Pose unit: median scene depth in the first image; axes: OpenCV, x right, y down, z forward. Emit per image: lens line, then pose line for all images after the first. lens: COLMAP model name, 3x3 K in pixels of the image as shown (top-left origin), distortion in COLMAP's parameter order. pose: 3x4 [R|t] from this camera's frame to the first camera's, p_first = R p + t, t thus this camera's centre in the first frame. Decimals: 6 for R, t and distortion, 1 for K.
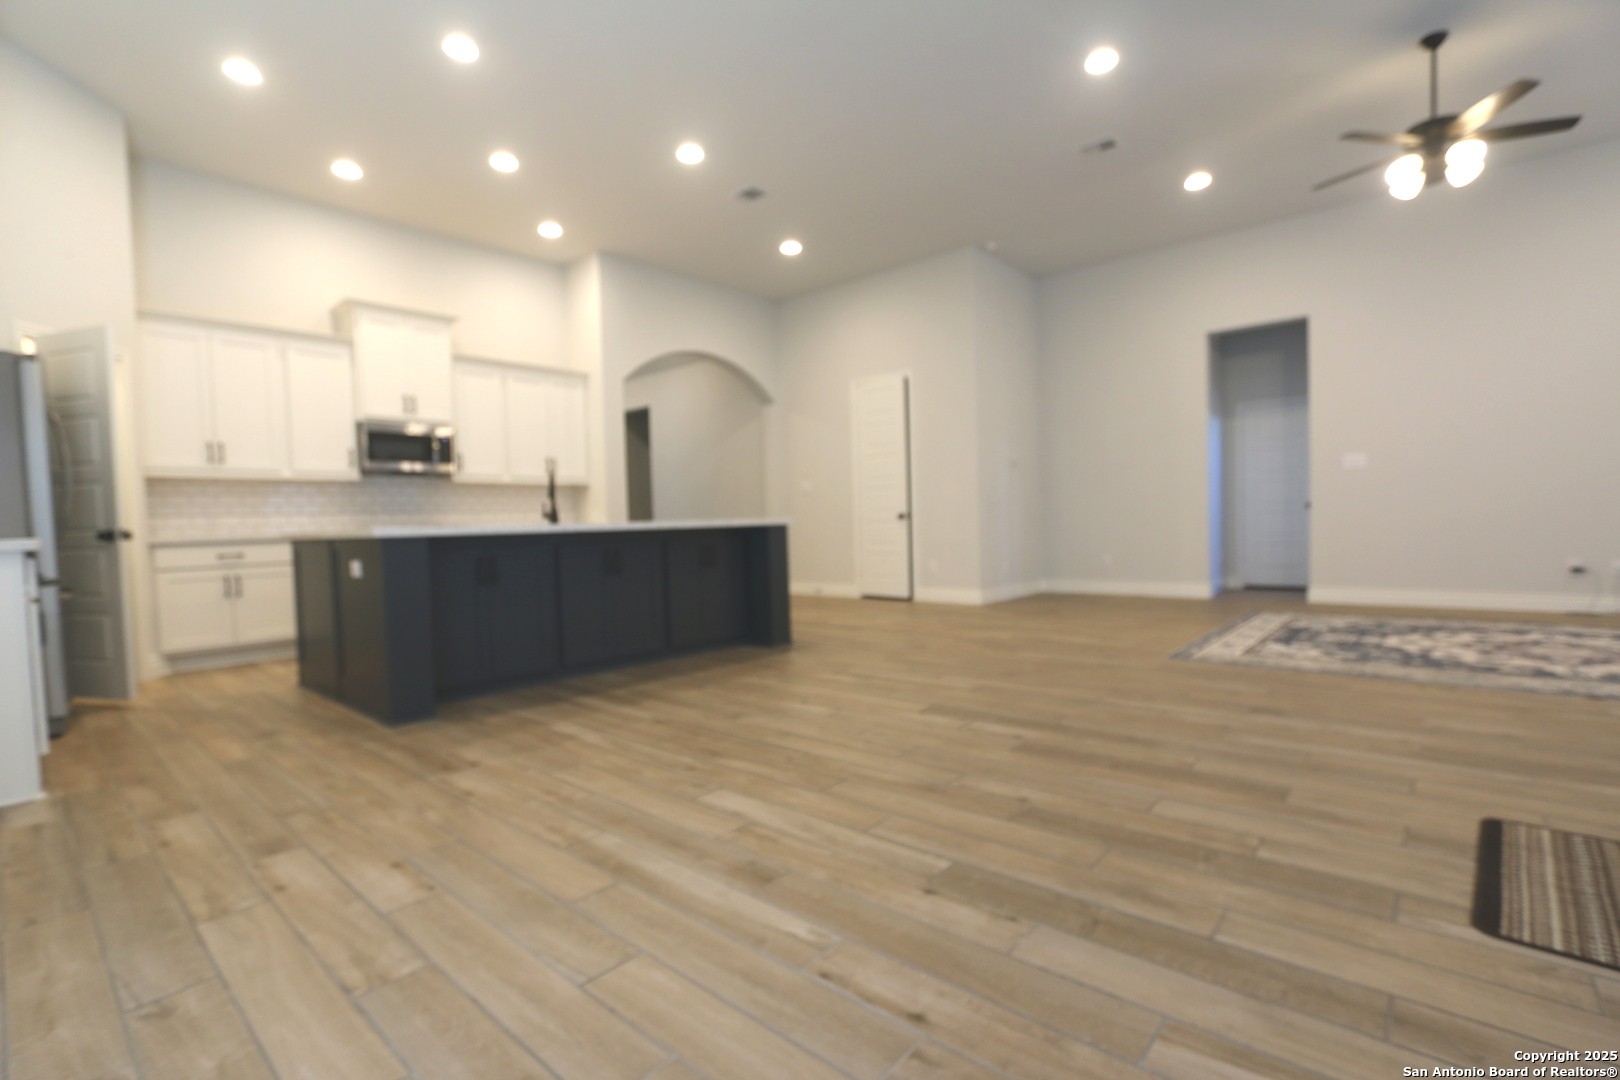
lens RADIAL K [[742.5, 0, 796.8], [0, 742.5, 543.1], [0, 0, 1]] dist [-0.019017, 0.002947]
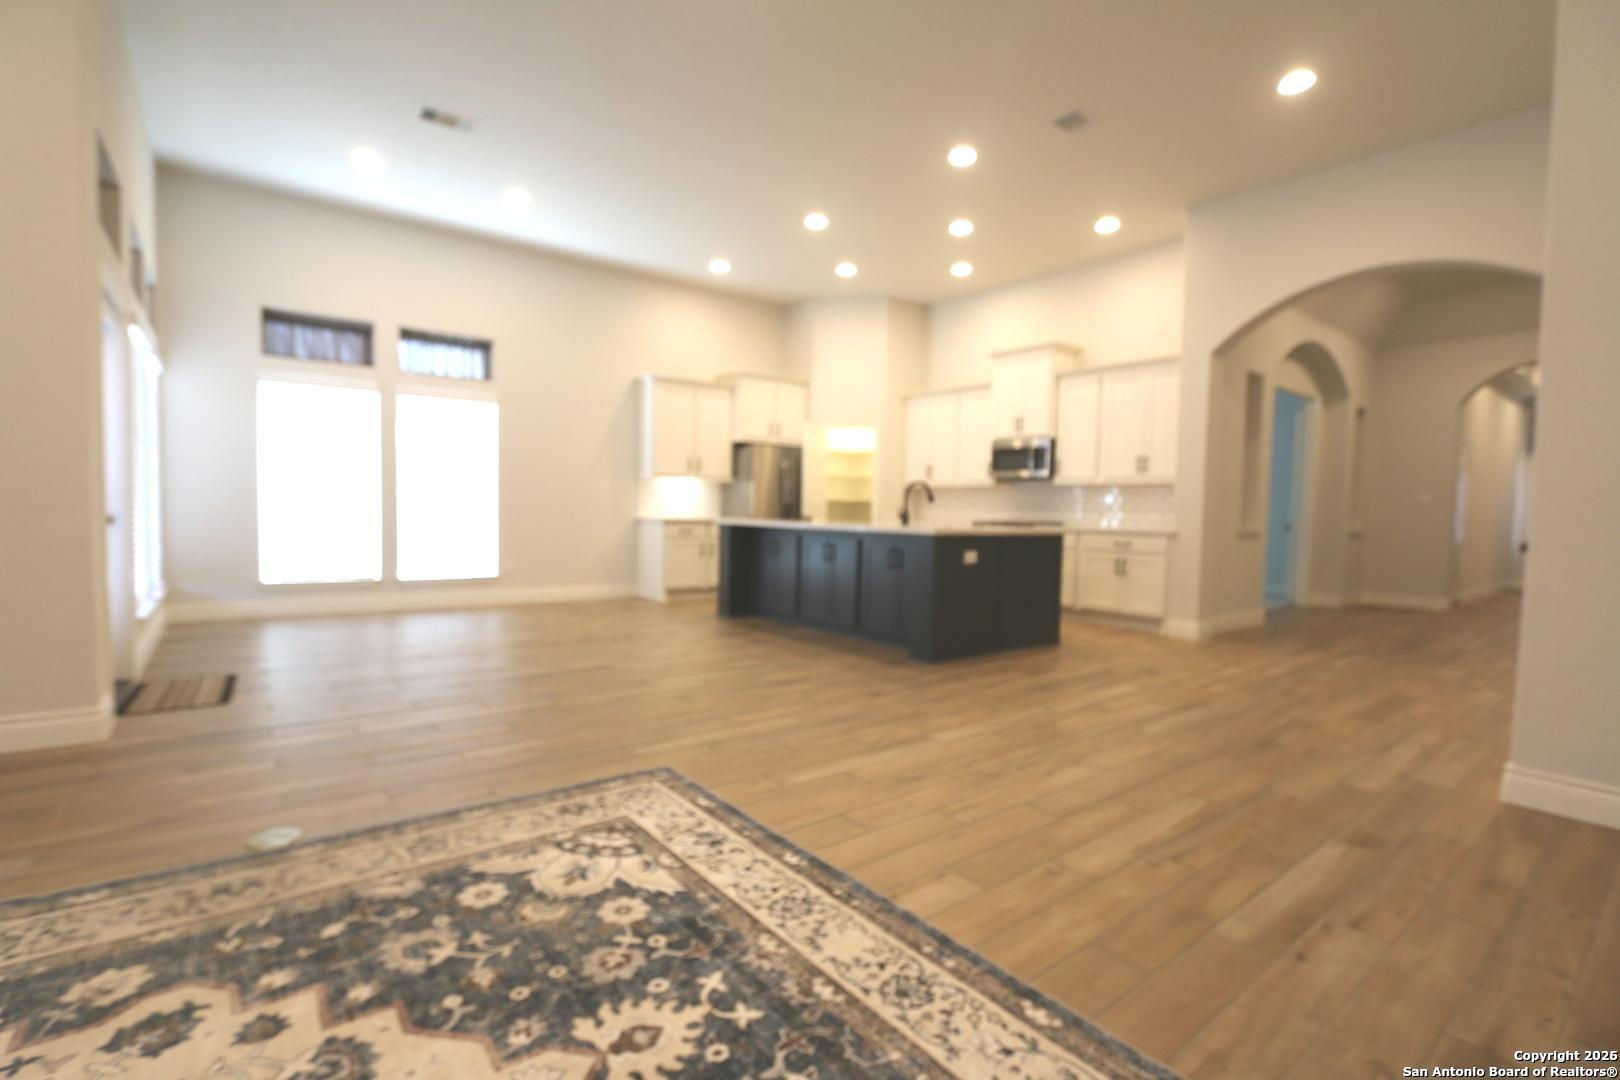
lens RADIAL K [[739.8, 0, 806.6], [0, 739.8, 546.0], [0, 0, 1]] dist [-0.018910, 0.002727]
pose [[-0.169886, 0.074276, -0.982661, 0.961128], [-0.043799, 0.995601, 0.082826, -0.084728], [0.984490, 0.057110, -0.165886, 1.051341]]
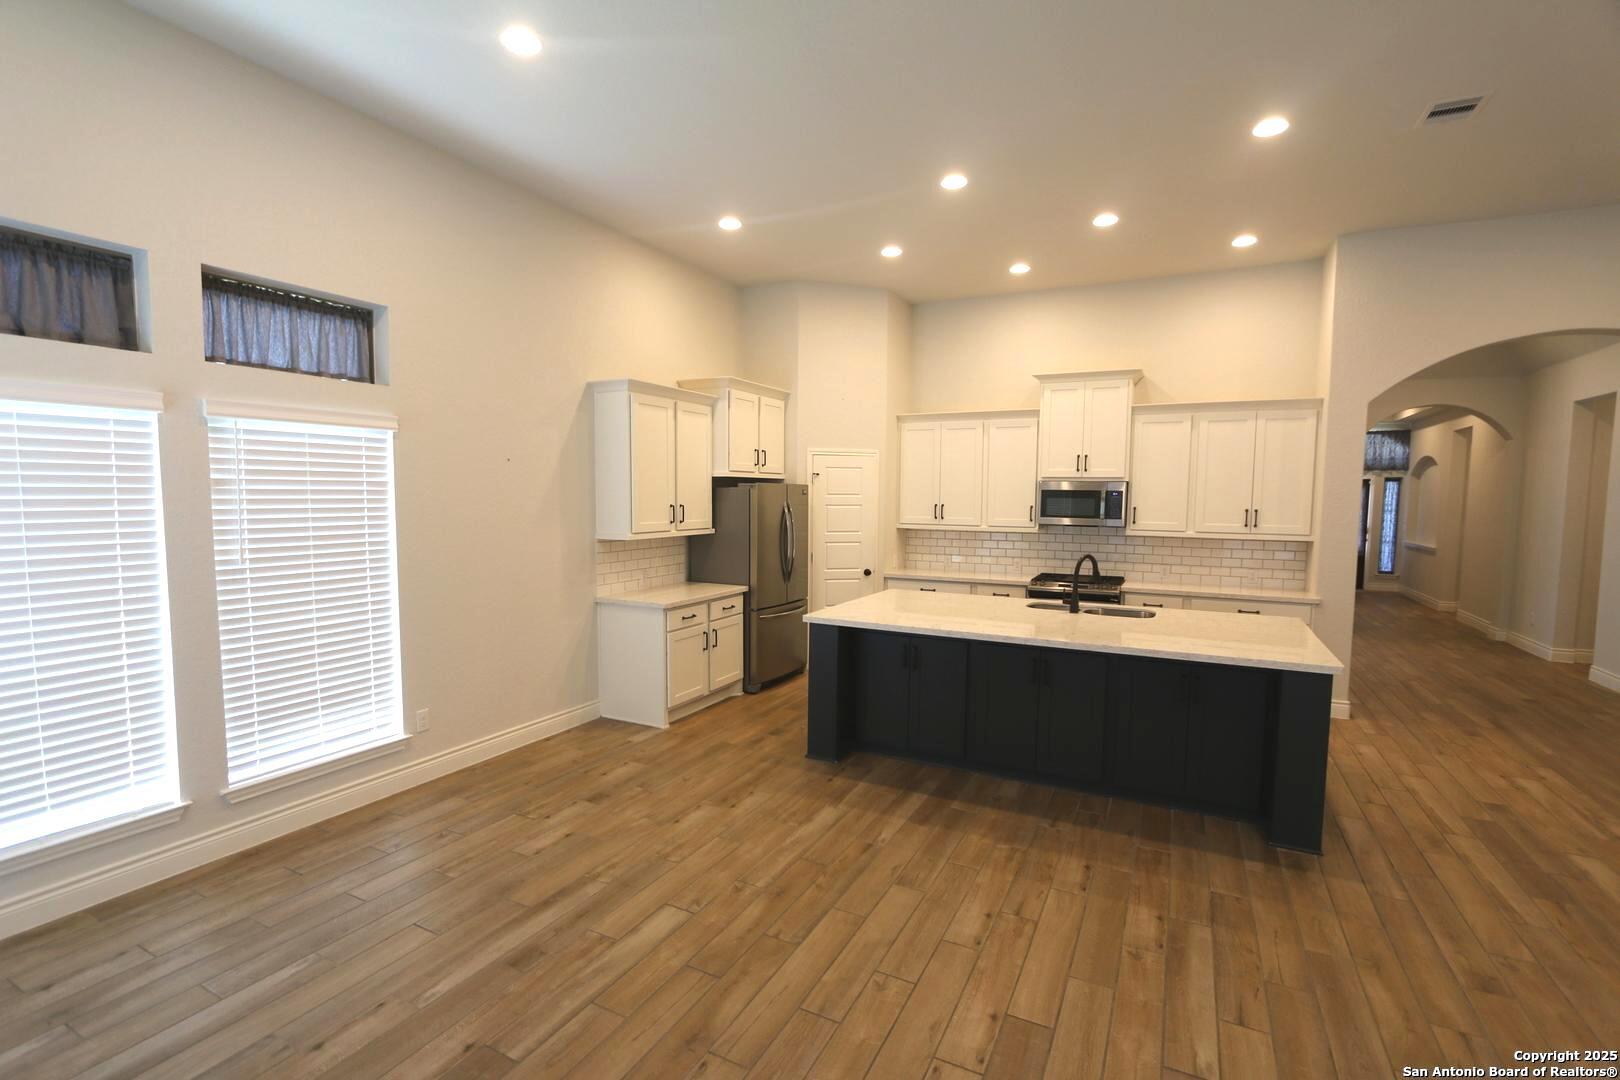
lens RADIAL K [[739.8, 0, 796.4], [0, 739.8, 550.7], [0, 0, 1]] dist [-0.018910, 0.002727]
pose [[0.245717, 0.106808, -0.963439, 0.494749], [-0.043687, 0.994121, 0.099067, -0.181377], [0.968357, 0.017747, 0.248939, 0.417543]]
